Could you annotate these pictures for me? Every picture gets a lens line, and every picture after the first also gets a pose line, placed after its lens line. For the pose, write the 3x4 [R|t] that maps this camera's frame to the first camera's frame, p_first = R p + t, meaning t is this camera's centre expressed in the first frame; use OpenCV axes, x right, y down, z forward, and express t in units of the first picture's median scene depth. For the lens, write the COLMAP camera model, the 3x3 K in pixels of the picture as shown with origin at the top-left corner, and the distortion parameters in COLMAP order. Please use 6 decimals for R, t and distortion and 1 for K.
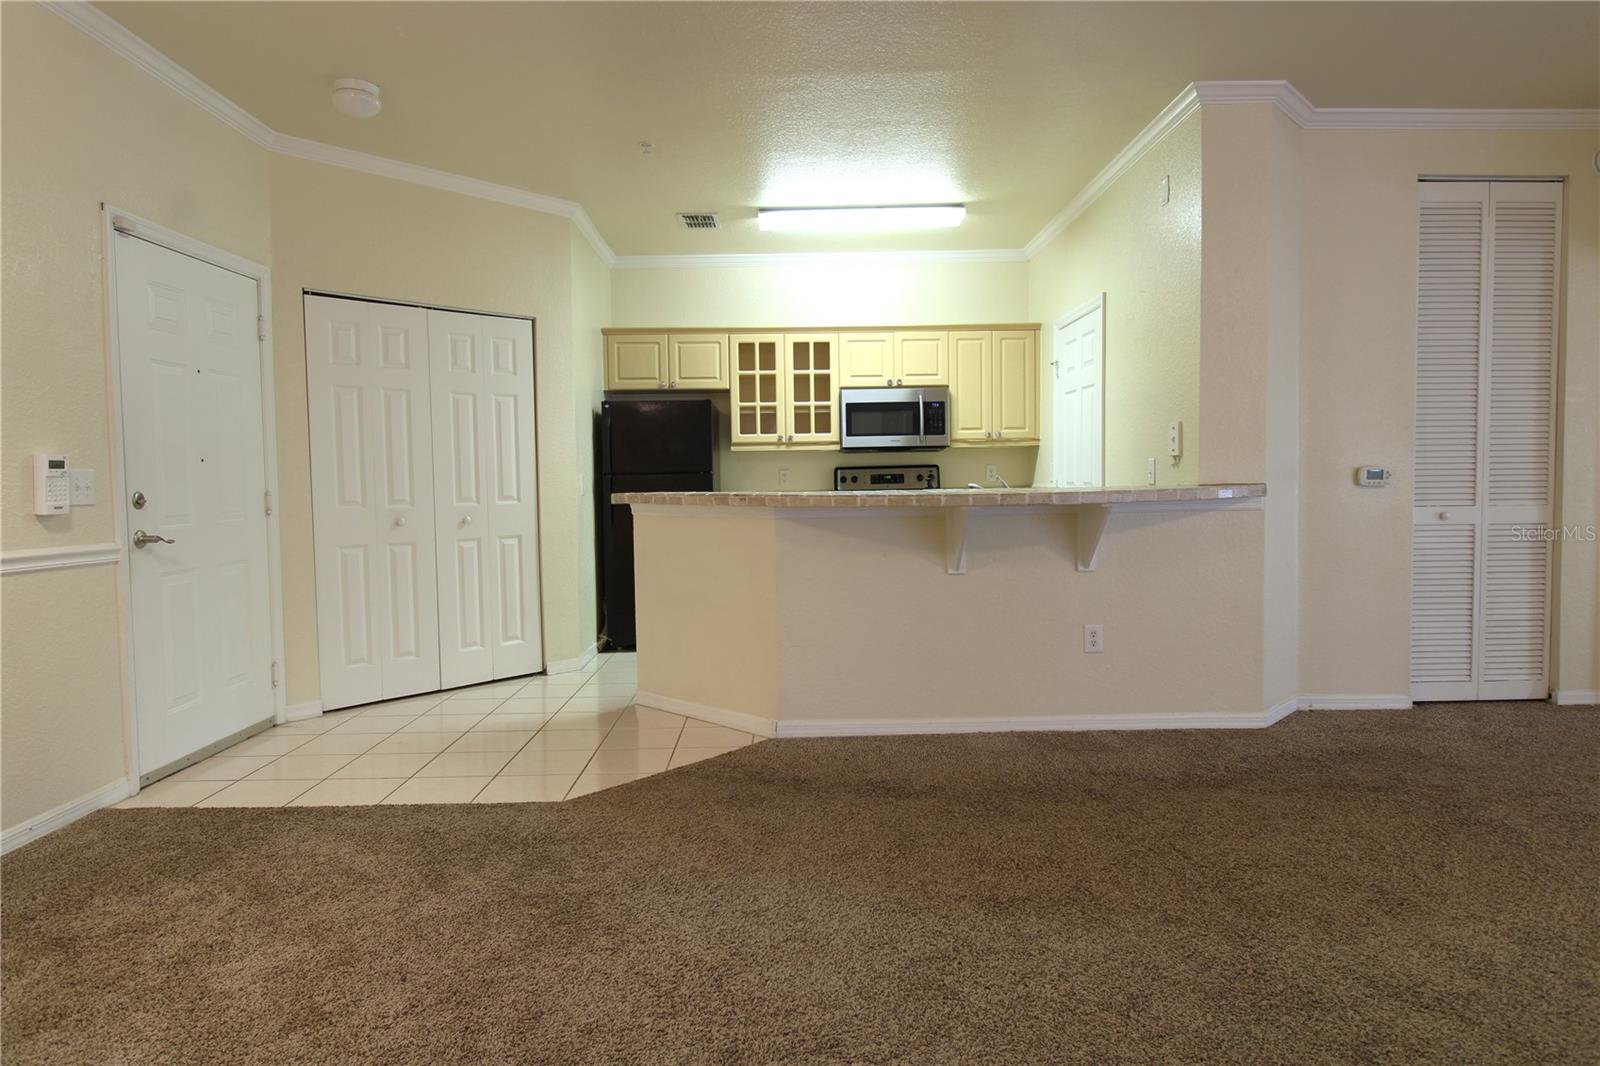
lens RADIAL K [[943.8, 0, 809.9], [0, 943.8, 515.0], [0, 0, 1]] dist [0.014351, -0.019910]
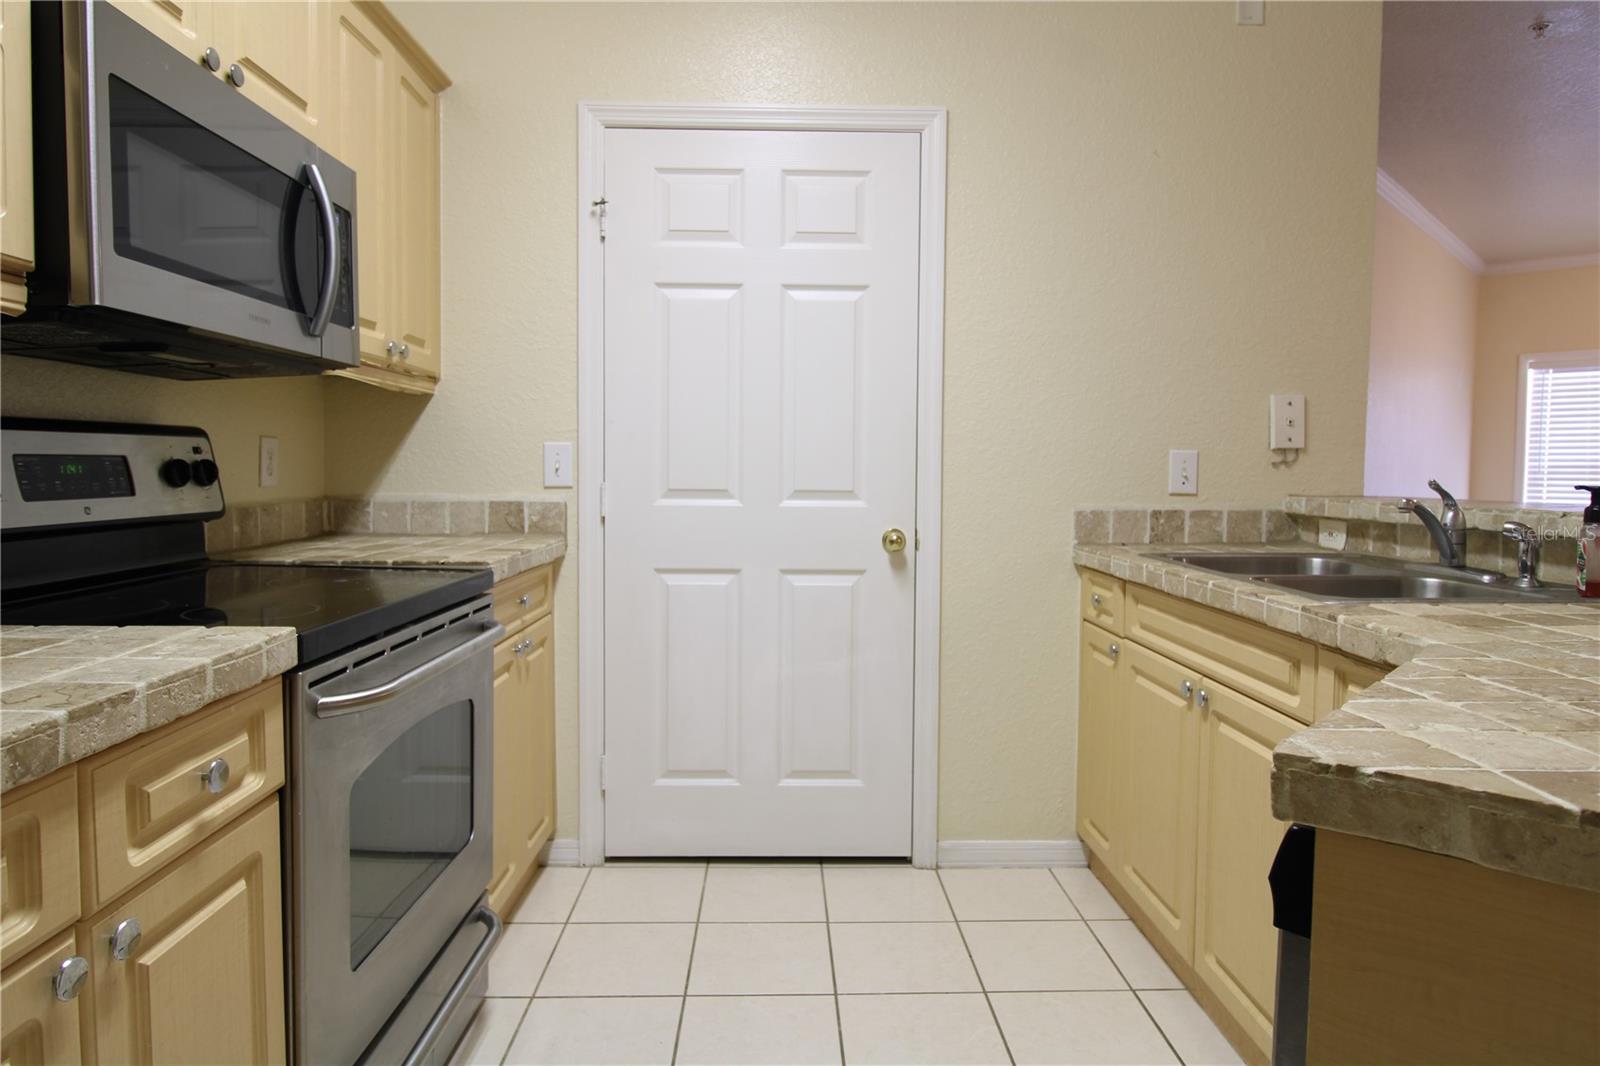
lens RADIAL K [[943.8, 0, 809.9], [0, 943.8, 515.0], [0, 0, 1]] dist [0.014351, -0.019910]
pose [[-0.004438, -0.032652, 0.999457, -0.152264], [0.031417, 0.998969, 0.032776, -0.032273], [-0.999497, 0.031545, -0.003407, 0.859595]]
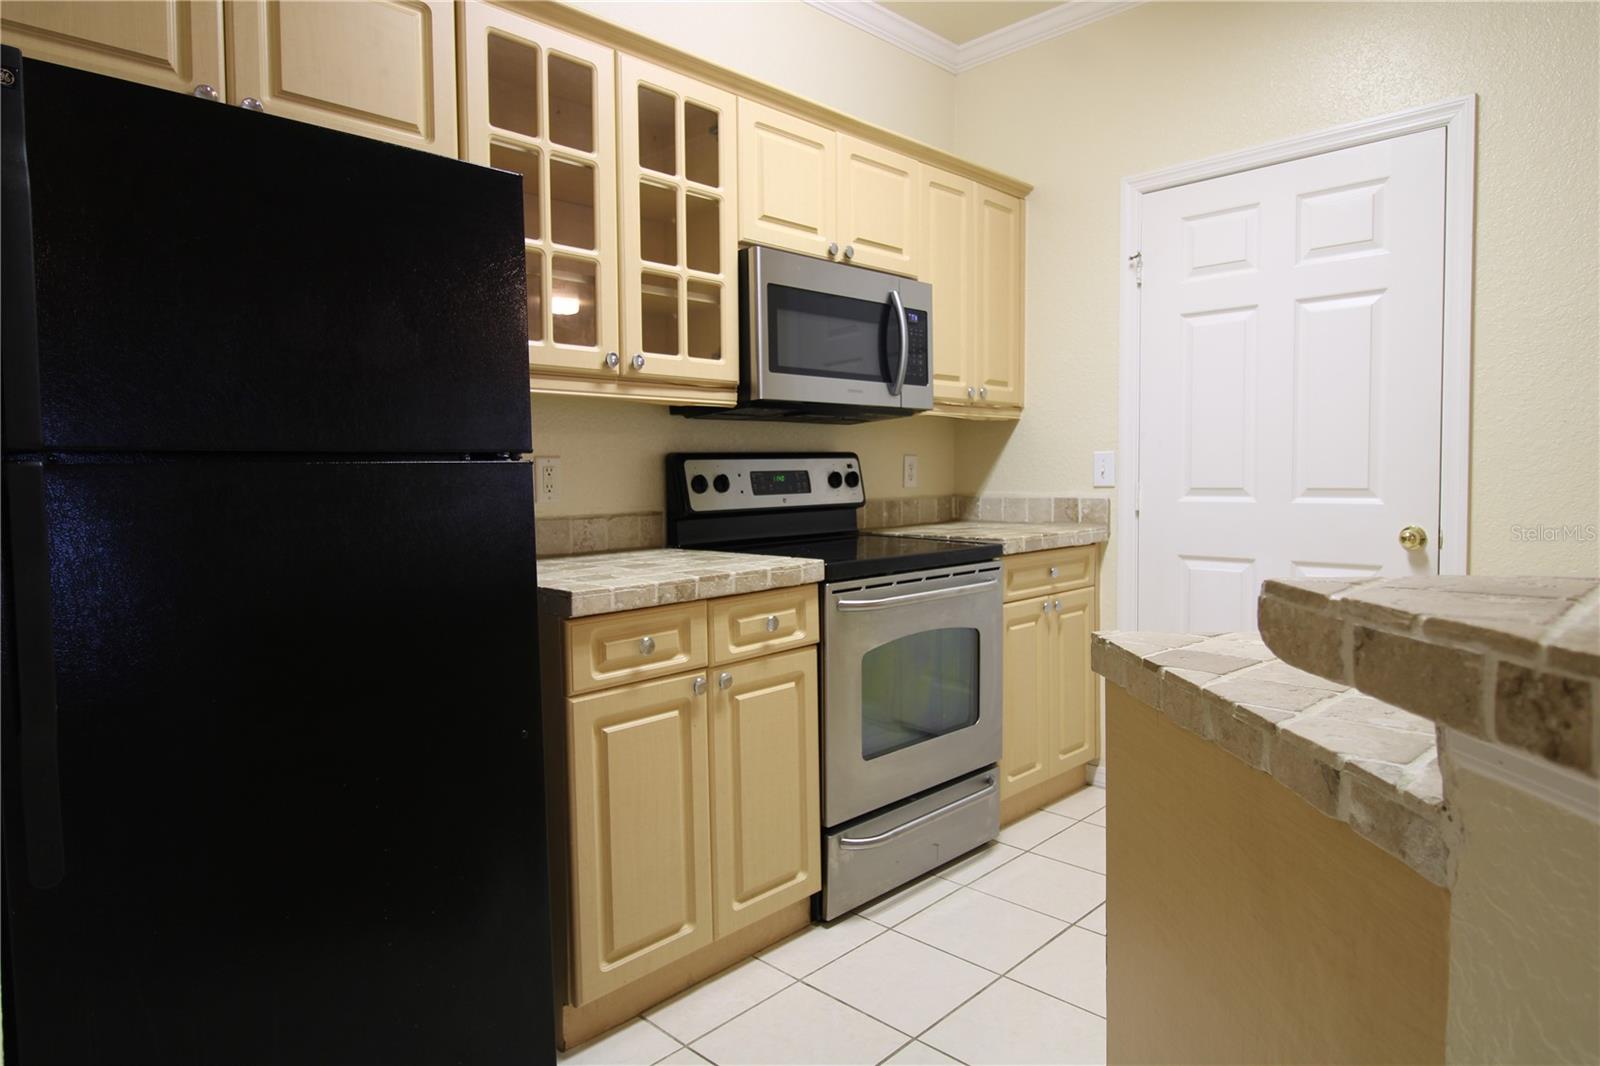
lens RADIAL K [[943.8, 0, 809.9], [0, 943.8, 515.0], [0, 0, 1]] dist [0.014351, -0.019910]
pose [[0.715634, -0.024265, 0.698054, -0.216915], [0.028808, 0.999571, 0.005213, -0.026435], [-0.697882, 0.016379, 0.716026, 0.712833]]
